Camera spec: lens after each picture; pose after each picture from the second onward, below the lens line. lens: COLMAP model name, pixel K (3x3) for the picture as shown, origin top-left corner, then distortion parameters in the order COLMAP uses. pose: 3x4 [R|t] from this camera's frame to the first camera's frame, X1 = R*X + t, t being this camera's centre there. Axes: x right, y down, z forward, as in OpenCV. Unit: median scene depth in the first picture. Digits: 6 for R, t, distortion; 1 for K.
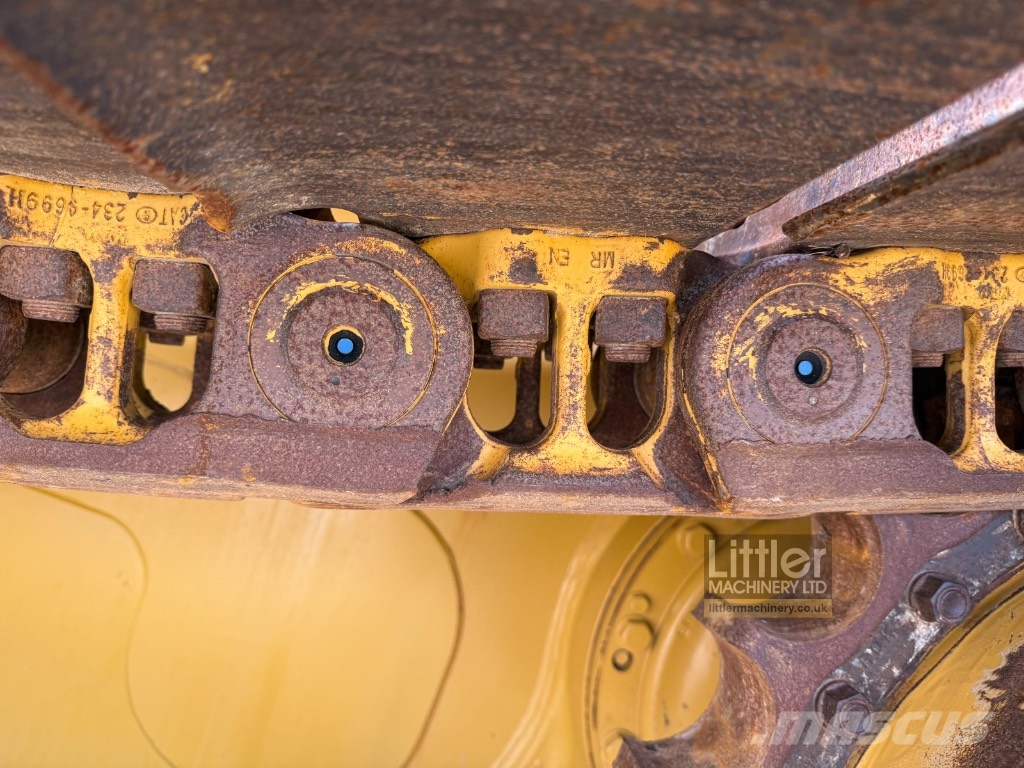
lens RADIAL K [[989.2, 0, 539.2], [0, 989.2, 384.3], [0, 0, 1]] dist [0.120804, -0.668476]
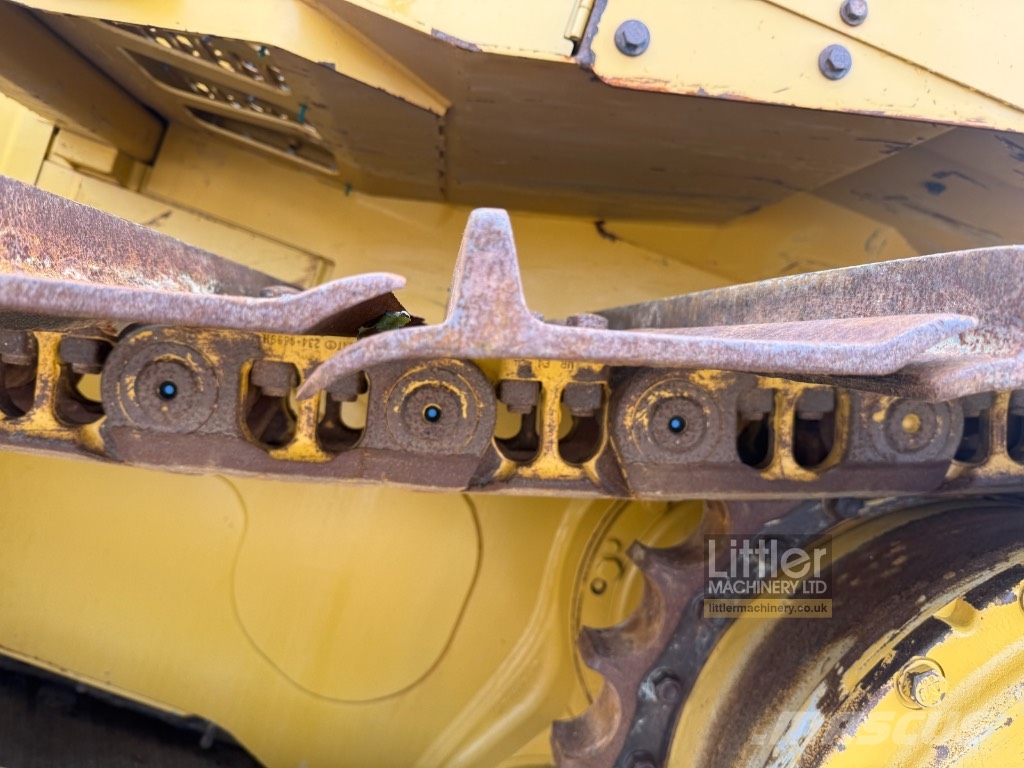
lens RADIAL K [[1421.8, 0, 512.0], [0, 1421.8, 384.0], [0, 0, 1]] dist [0.156081, -0.081305]
pose [[0.999058, 0.017938, -0.039520, 0.066832], [-0.013614, 0.994158, 0.107072, -0.377119], [0.041210, -0.106433, 0.993465, -1.675751]]
